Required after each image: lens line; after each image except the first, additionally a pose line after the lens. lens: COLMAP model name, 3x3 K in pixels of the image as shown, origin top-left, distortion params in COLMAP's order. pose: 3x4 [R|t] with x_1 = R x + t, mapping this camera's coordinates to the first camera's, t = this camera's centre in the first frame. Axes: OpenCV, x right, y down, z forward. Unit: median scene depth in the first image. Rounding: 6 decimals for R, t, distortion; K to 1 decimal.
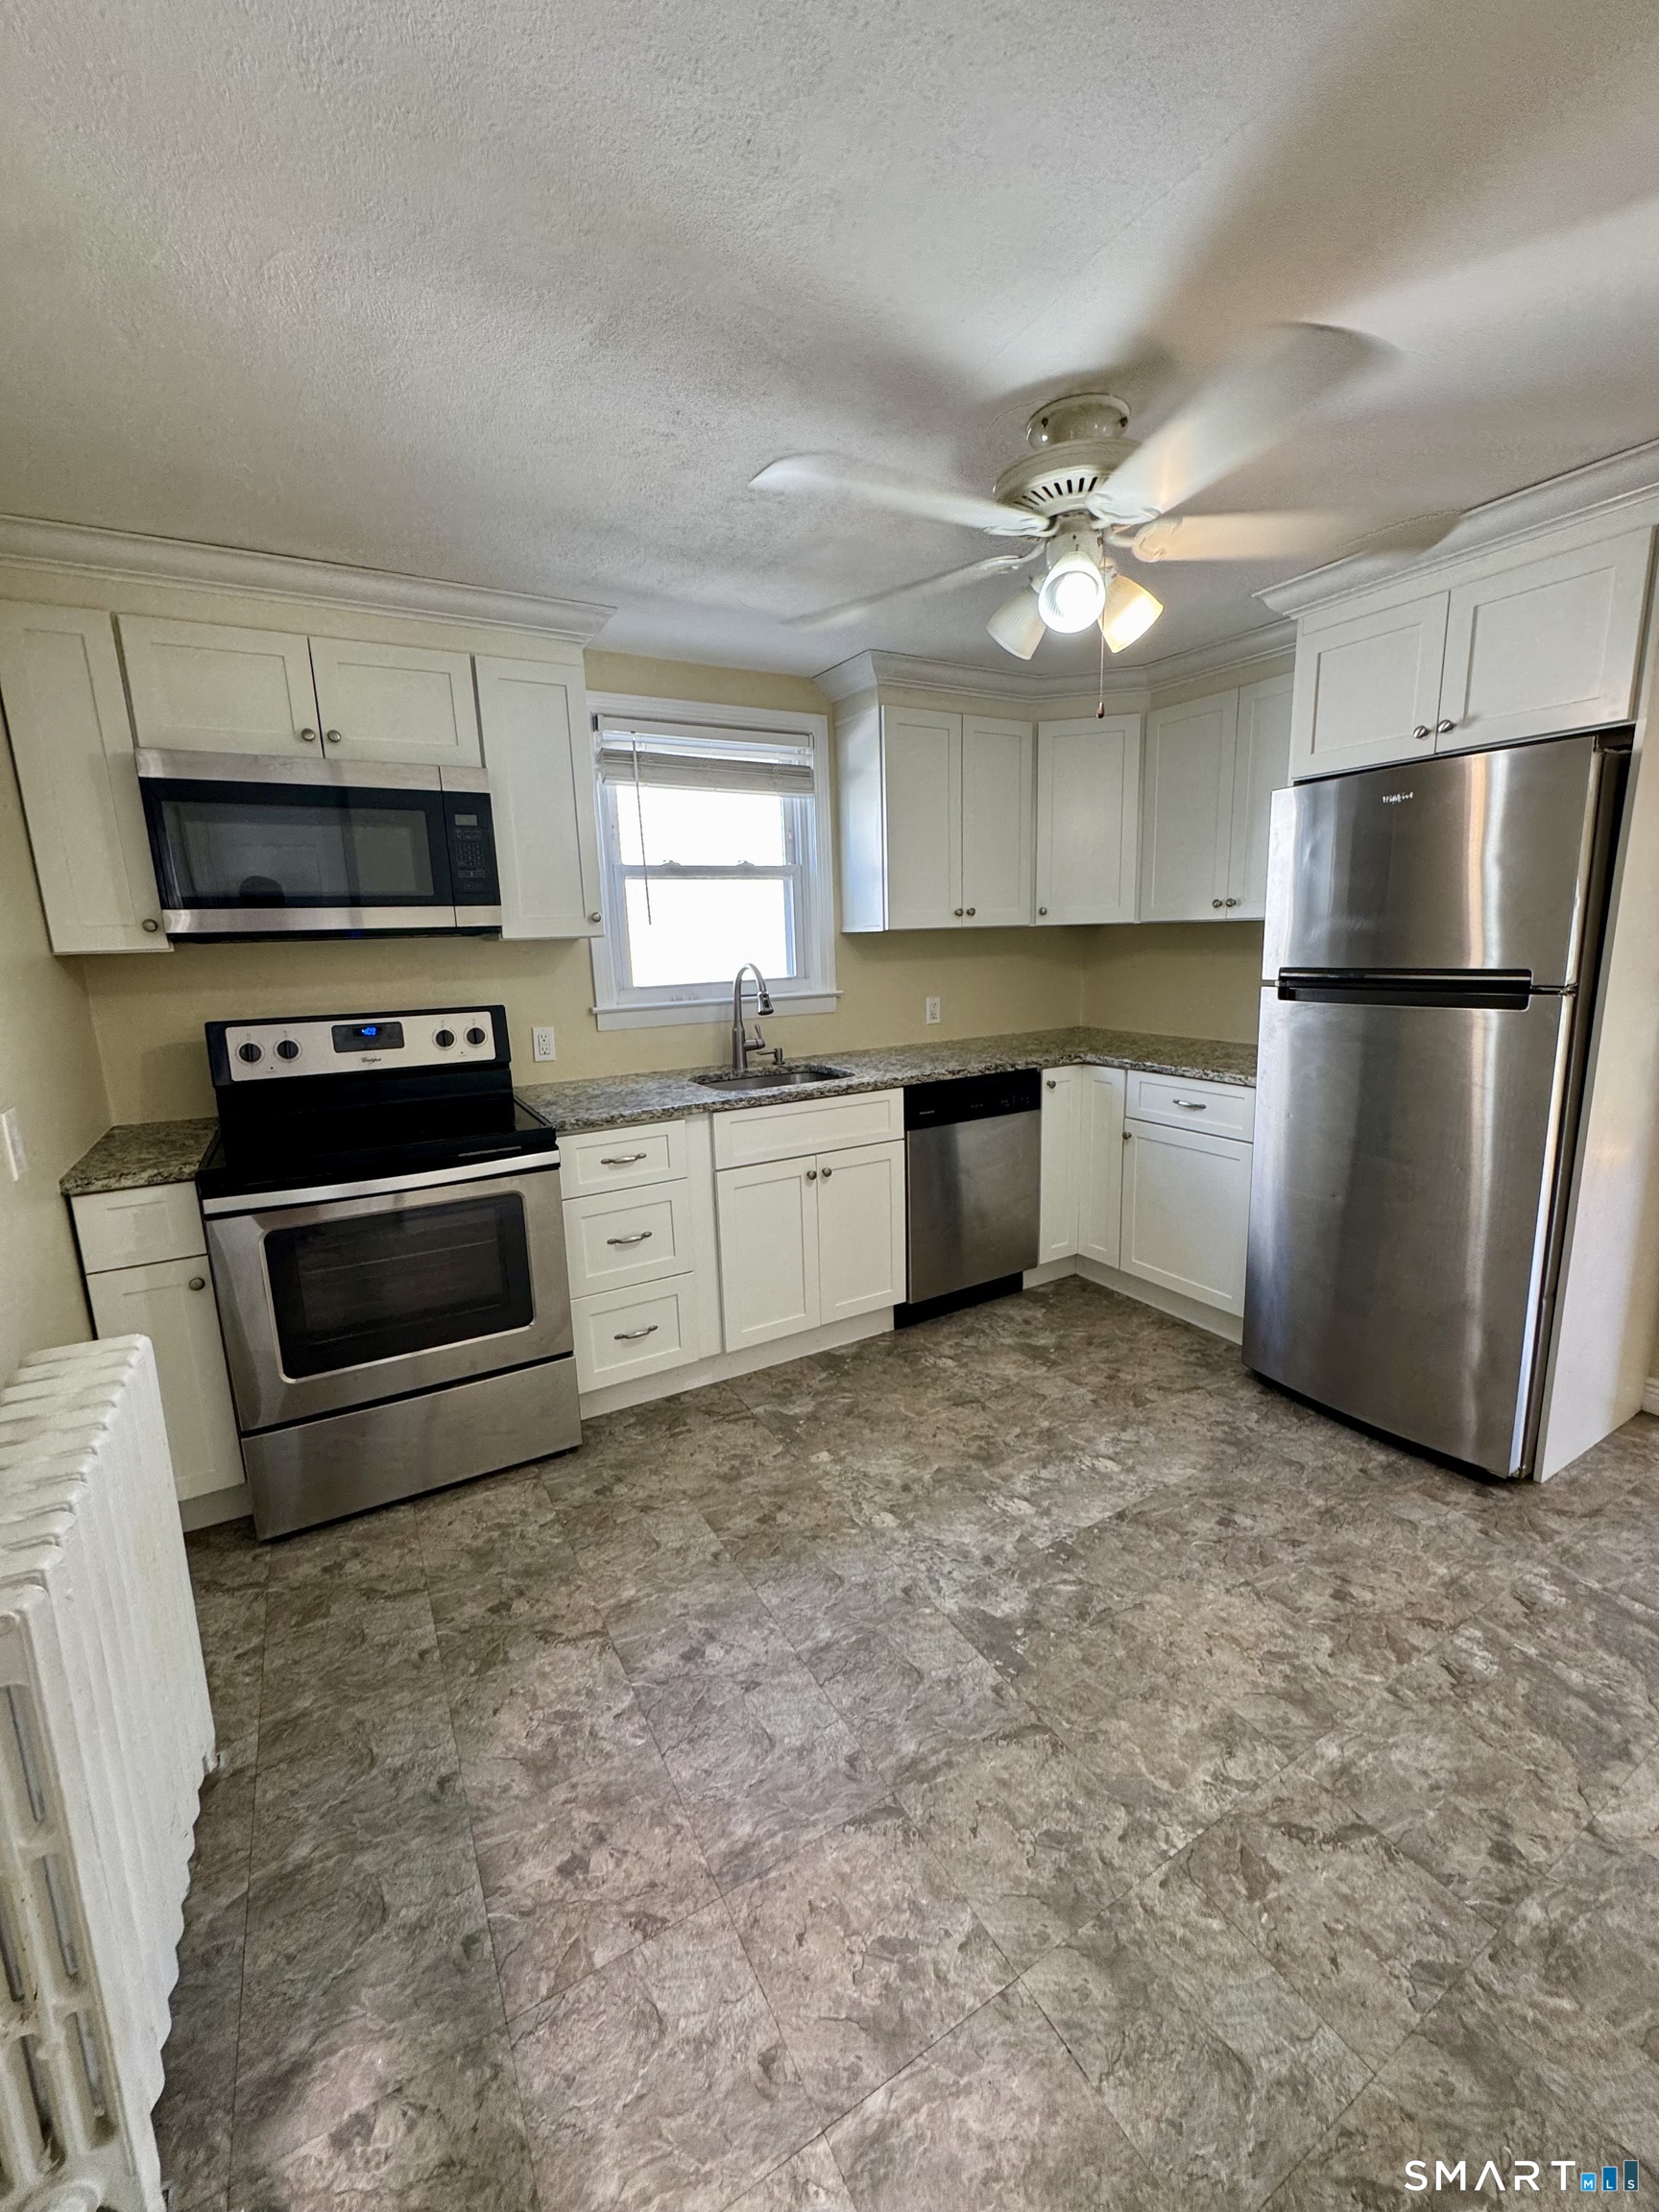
lens RADIAL K [[887.6, 0, 832.9], [0, 887.6, 1101.4], [0, 0, 1]] dist [-0.003897, 0.000145]
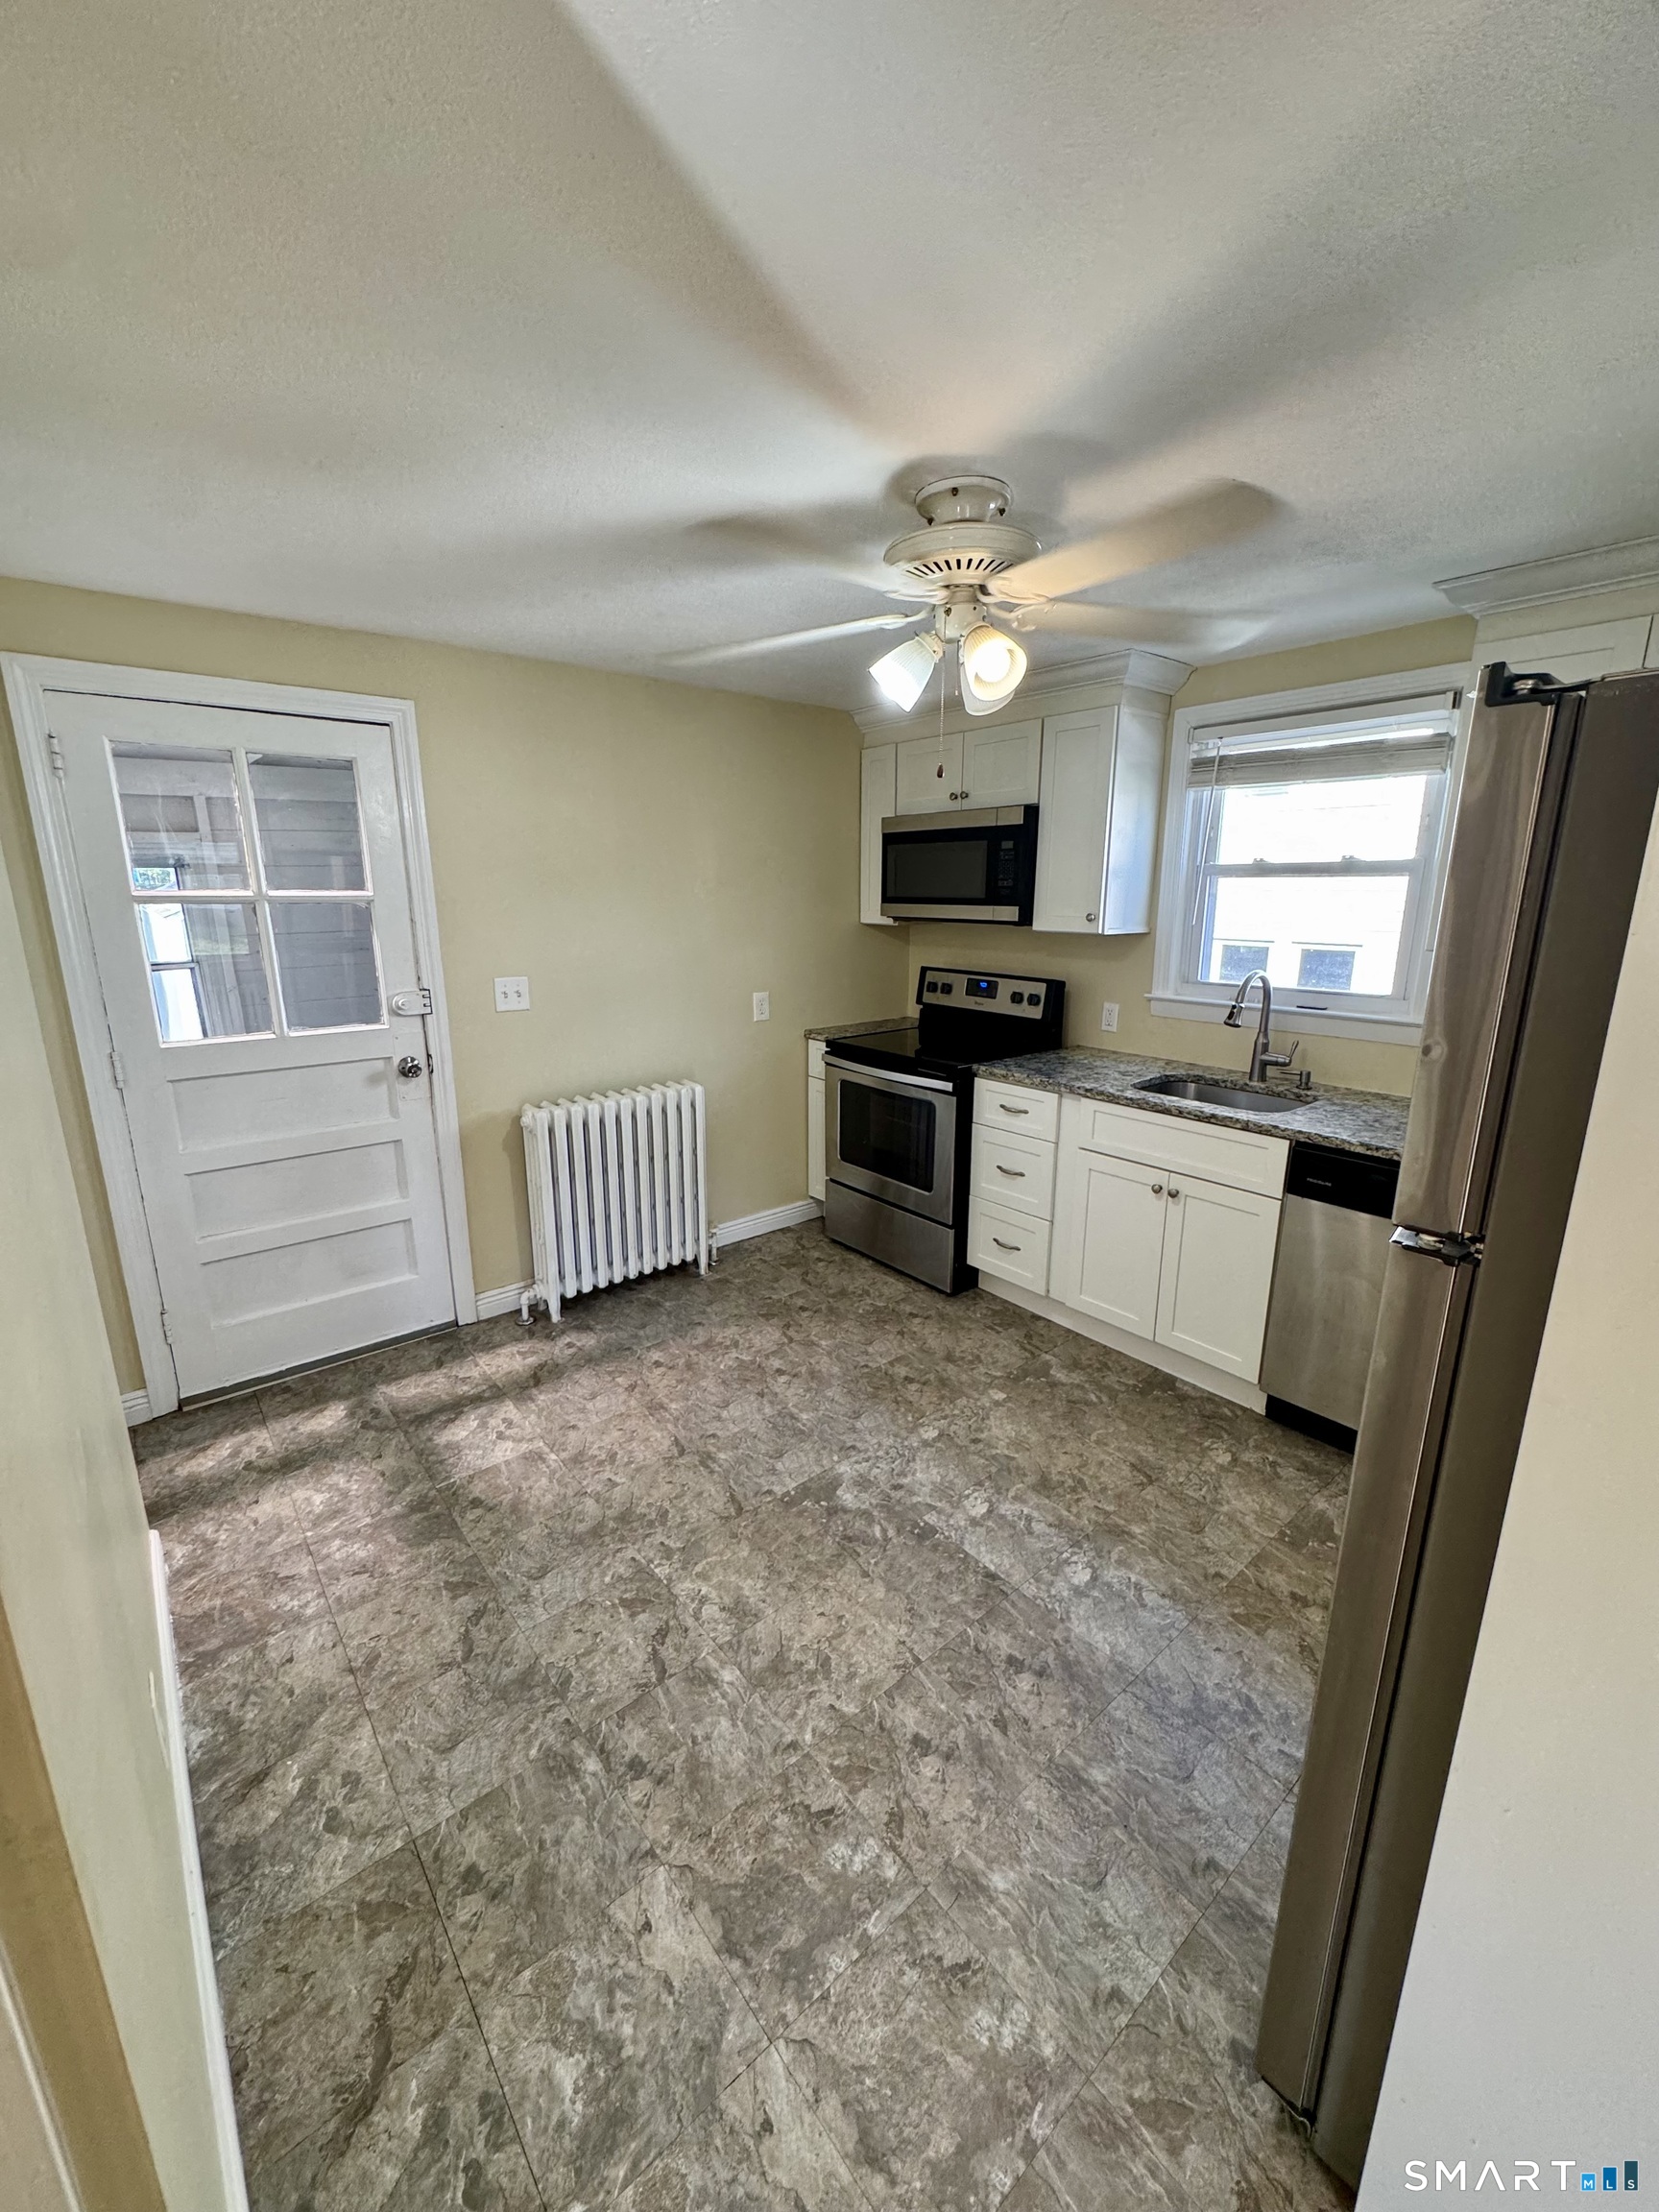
lens RADIAL K [[887.6, 0, 834.3], [0, 887.6, 1104.7], [0, 0, 1]] dist [-0.003897, 0.000145]
pose [[0.165112, 0.264094, -0.950259, 1.160137], [-0.189457, 0.954033, 0.232224, -0.235651], [0.967907, 0.141690, 0.207557, 0.594898]]
